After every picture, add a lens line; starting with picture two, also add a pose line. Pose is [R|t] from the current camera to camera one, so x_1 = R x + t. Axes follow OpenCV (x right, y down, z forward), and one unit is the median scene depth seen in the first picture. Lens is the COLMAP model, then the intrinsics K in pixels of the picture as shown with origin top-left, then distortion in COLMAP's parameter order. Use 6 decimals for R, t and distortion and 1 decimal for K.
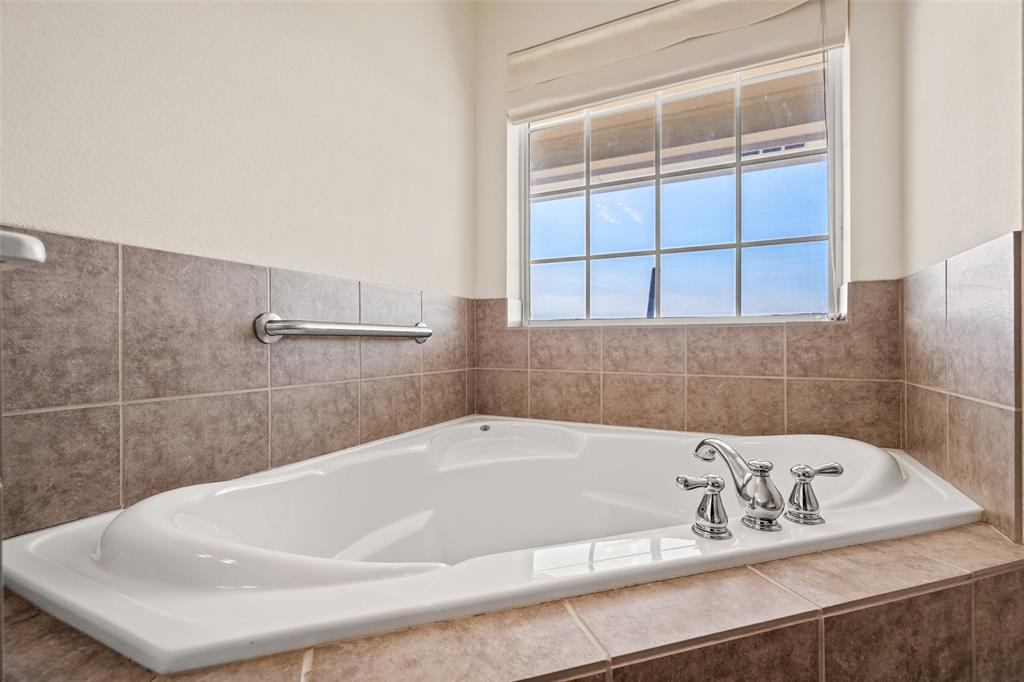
lens RADIAL K [[464.7, 0, 509.3], [0, 464.7, 341.5], [0, 0, 1]] dist [0.001718, -0.000564]
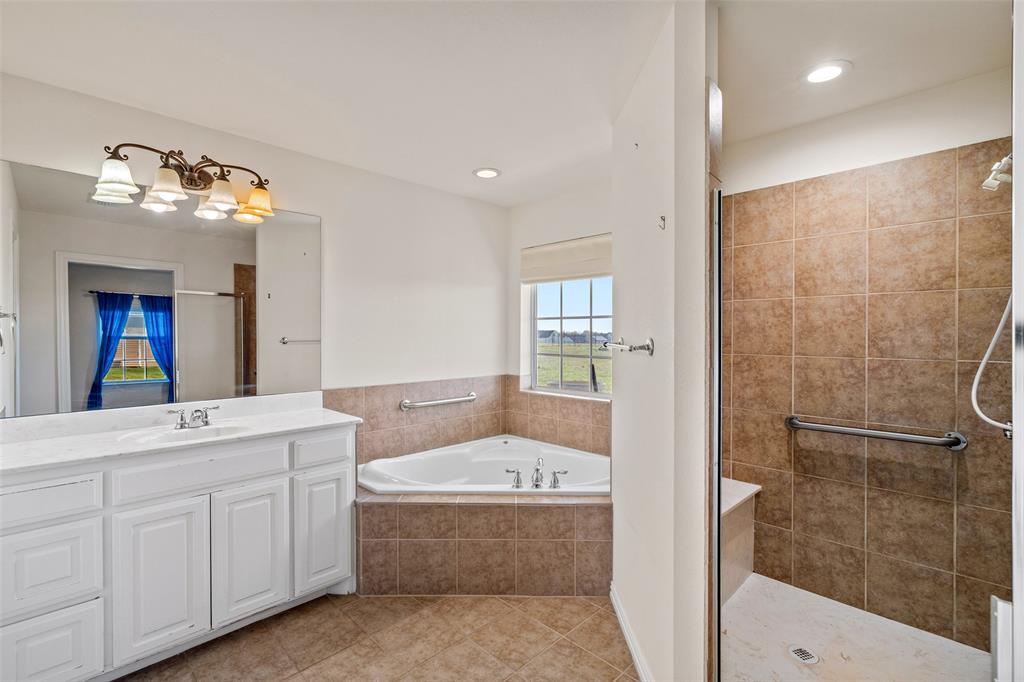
lens RADIAL K [[464.7, 0, 512.9], [0, 464.7, 336.2], [0, 0, 1]] dist [0.001718, -0.000564]
pose [[0.949479, 0.004092, -0.313805, 0.671737], [-0.002425, 0.999981, 0.005703, -0.315966], [0.313823, -0.004654, 0.949470, -0.998943]]
